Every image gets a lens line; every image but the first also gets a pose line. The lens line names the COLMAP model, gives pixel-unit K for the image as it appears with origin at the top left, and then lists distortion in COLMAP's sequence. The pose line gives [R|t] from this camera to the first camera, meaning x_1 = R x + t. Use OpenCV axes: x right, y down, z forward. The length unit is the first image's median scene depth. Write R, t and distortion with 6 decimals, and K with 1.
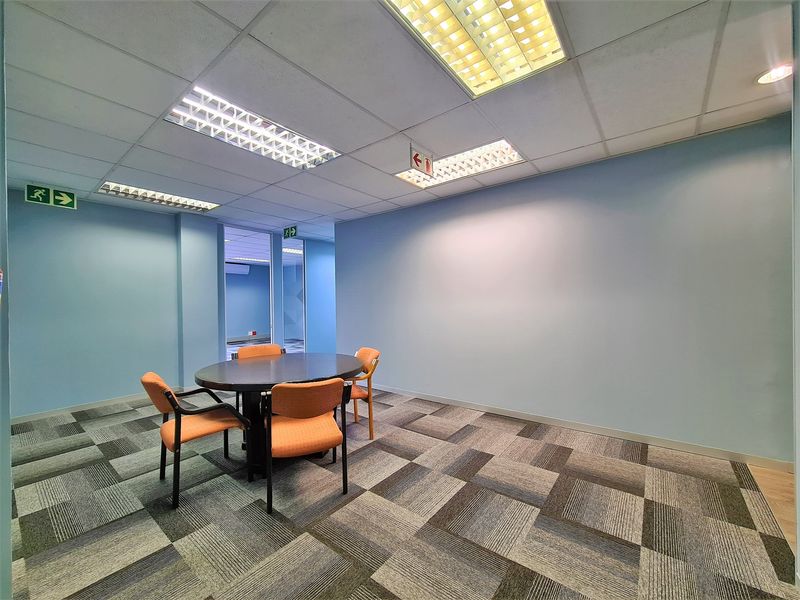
lens RADIAL K [[325.0, 0, 402.4], [0, 325.0, 302.6], [0, 0, 1]] dist [0.001103, 0.000188]
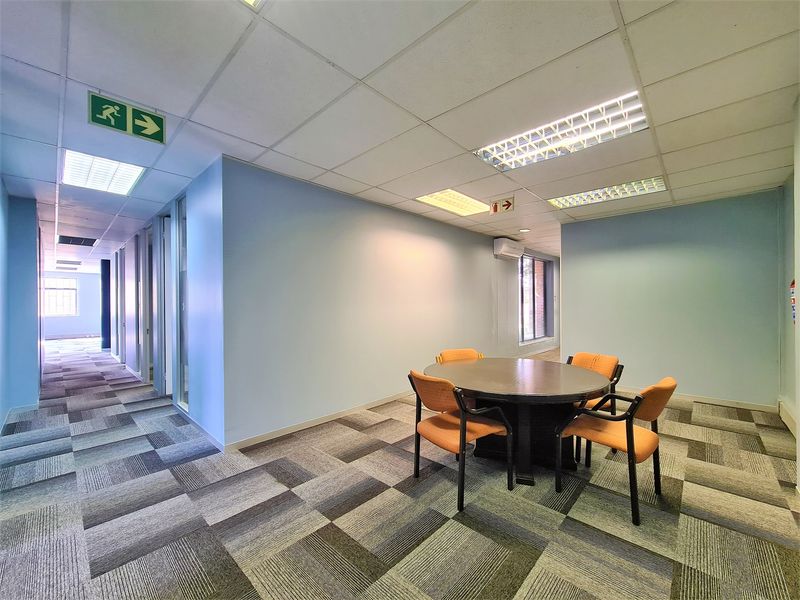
lens RADIAL K [[325.0, 0, 402.4], [0, 325.0, 302.6], [0, 0, 1]] dist [0.001103, 0.000188]
pose [[0.085023, 0.014953, 0.996267, -1.020898], [0.009160, 0.999833, -0.015788, 0.008606], [-0.996337, 0.010468, 0.084872, 0.964683]]
